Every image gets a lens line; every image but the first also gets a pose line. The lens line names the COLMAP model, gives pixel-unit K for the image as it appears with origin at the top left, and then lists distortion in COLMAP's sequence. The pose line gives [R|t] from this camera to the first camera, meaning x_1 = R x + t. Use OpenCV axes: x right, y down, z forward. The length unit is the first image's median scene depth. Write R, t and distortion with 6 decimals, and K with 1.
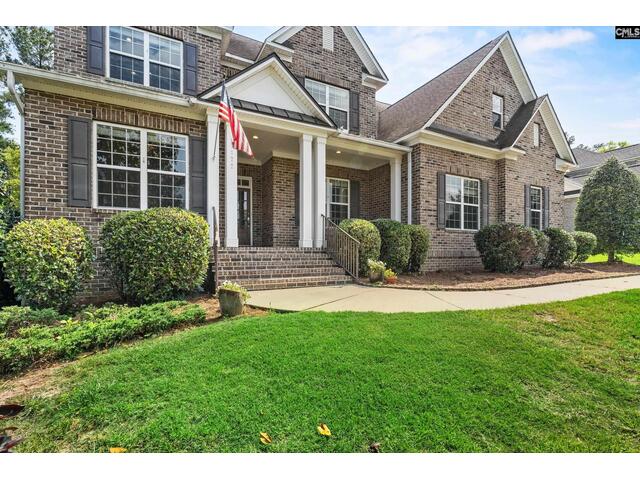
lens RADIAL K [[299.4, 0, 340.5], [0, 299.4, 241.1], [0, 0, 1]] dist [0.001542, 0.000315]
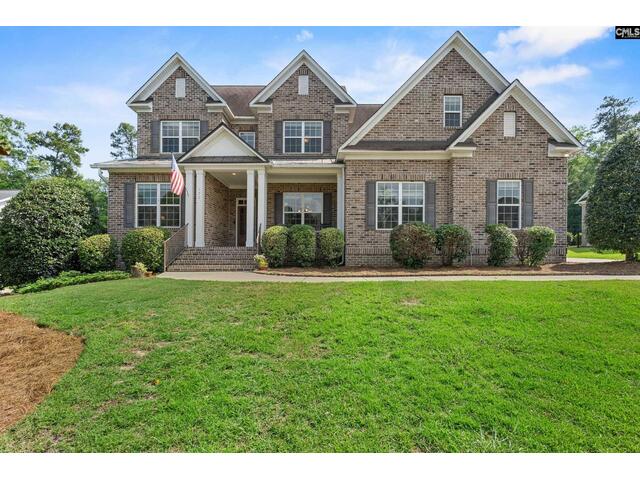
lens RADIAL K [[299.4, 0, 340.5], [0, 299.4, 241.1], [0, 0, 1]] dist [0.001542, 0.000315]
pose [[0.893333, -0.022433, -0.448834, 0.923500], [0.017345, 0.999730, -0.015445, 0.022957], [0.449060, 0.006012, 0.893482, -0.105733]]
